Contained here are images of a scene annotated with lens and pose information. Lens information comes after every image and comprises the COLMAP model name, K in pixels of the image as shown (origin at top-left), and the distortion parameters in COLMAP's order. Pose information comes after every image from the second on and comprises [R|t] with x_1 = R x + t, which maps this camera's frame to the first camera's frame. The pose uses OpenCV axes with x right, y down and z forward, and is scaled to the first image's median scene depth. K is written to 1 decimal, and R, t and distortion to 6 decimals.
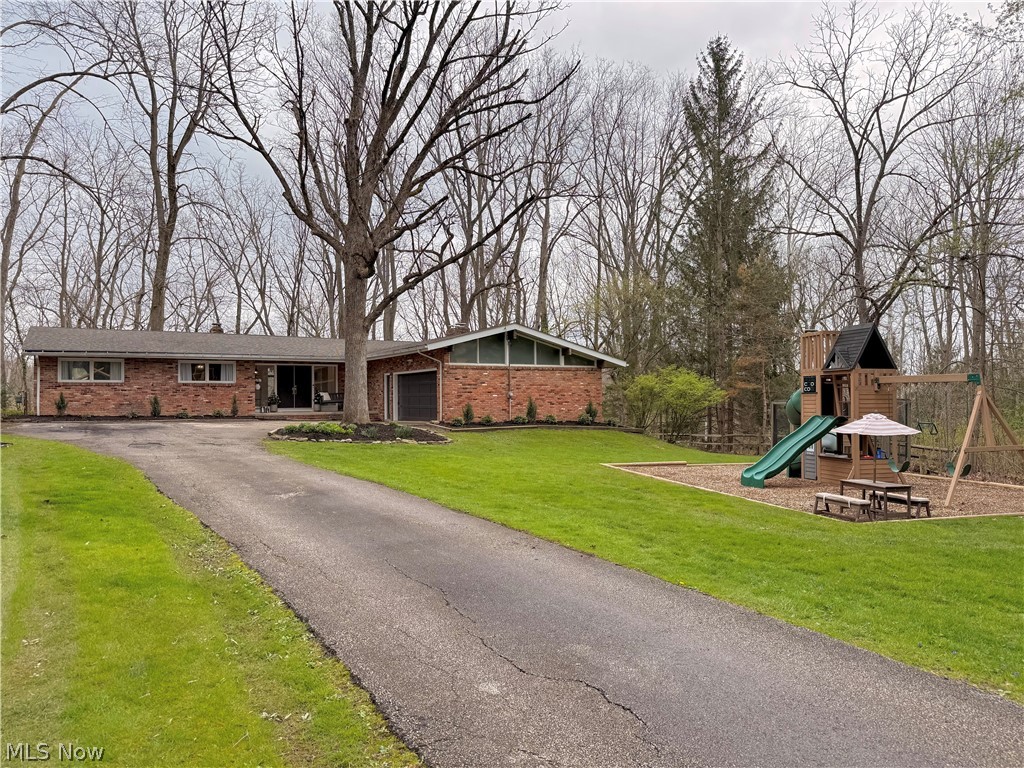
lens RADIAL K [[745.9, 0, 543.6], [0, 745.9, 389.5], [0, 0, 1]] dist [0.006238, -0.073039]
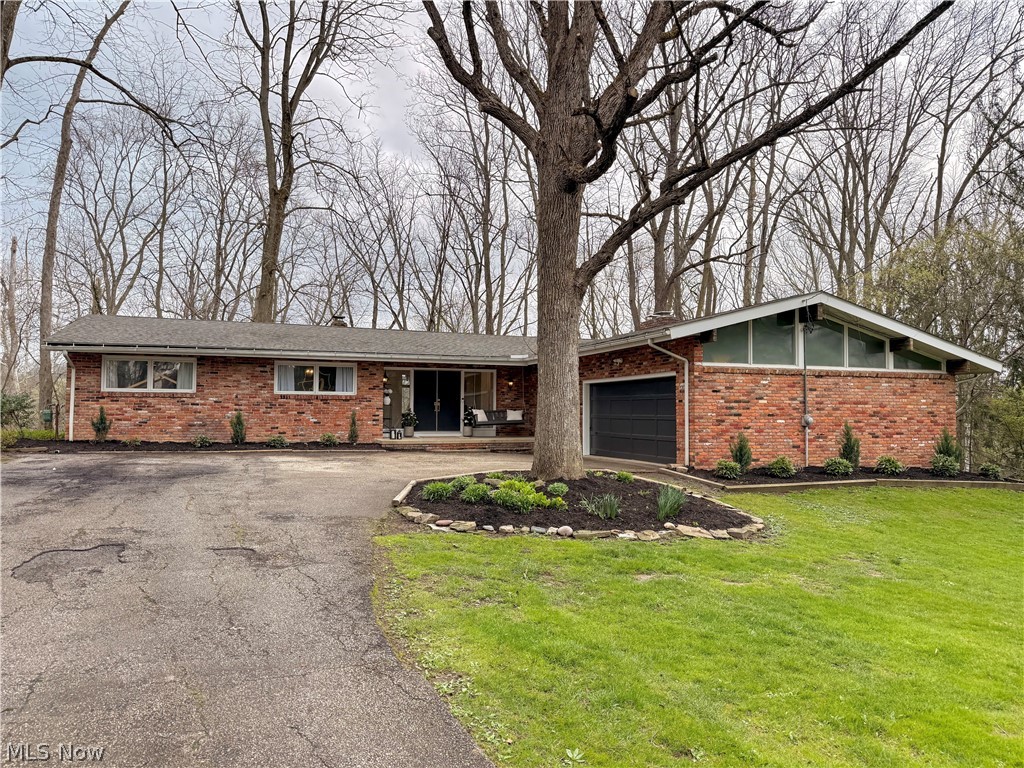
lens RADIAL K [[745.9, 0, 521.5], [0, 745.9, 389.7], [0, 0, 1]] dist [0.006238, -0.073039]
pose [[0.979456, 0.006946, -0.201540, -0.138453], [-0.010646, 0.999794, -0.017280, -0.003615], [0.201378, 0.019071, 0.979328, 0.393729]]
